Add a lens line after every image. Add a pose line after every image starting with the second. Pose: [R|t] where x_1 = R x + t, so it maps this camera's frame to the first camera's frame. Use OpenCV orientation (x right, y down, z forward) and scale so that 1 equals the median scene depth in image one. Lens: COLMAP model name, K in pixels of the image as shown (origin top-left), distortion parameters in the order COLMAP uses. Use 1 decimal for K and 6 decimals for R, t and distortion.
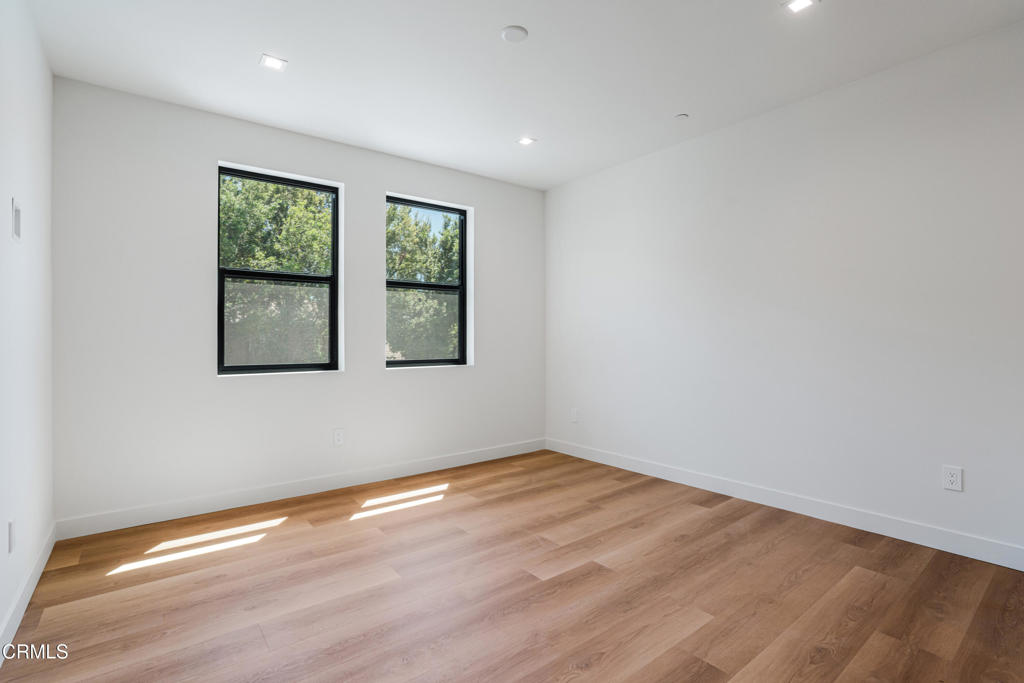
lens RADIAL K [[470.8, 0, 511.7], [0, 470.8, 339.6], [0, 0, 1]] dist [0.003233, 0.000256]
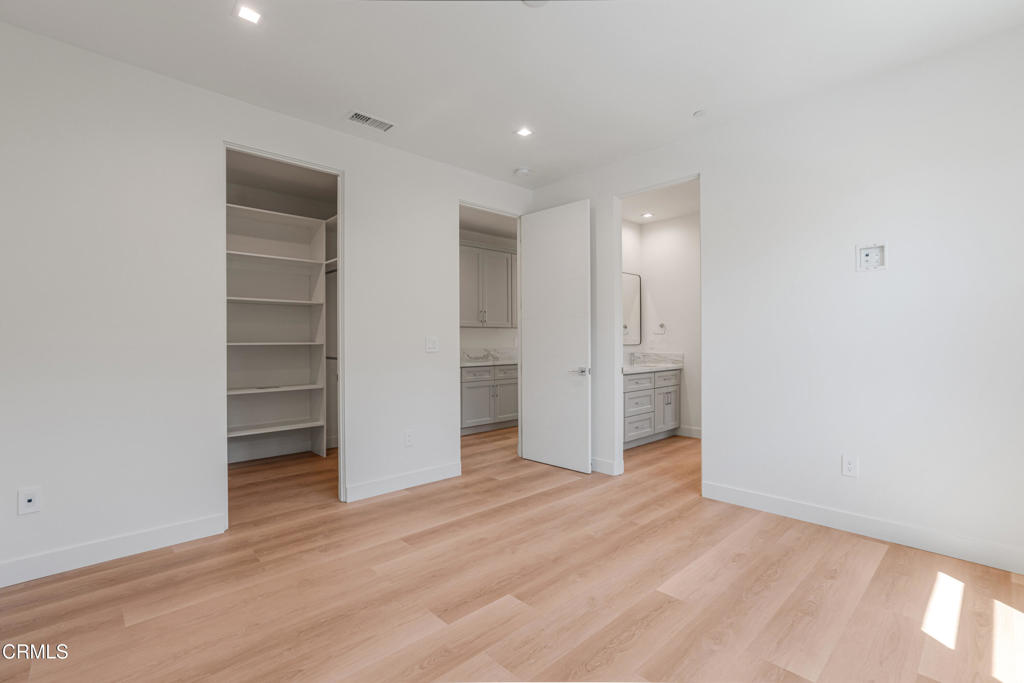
lens RADIAL K [[470.8, 0, 509.9], [0, 470.8, 340.9], [0, 0, 1]] dist [0.003233, 0.000256]
pose [[-0.996113, 0.008746, -0.087646, 0.101133], [0.009479, 0.999923, -0.007950, 0.001423], [0.087570, -0.008750, -0.996120, 1.364103]]
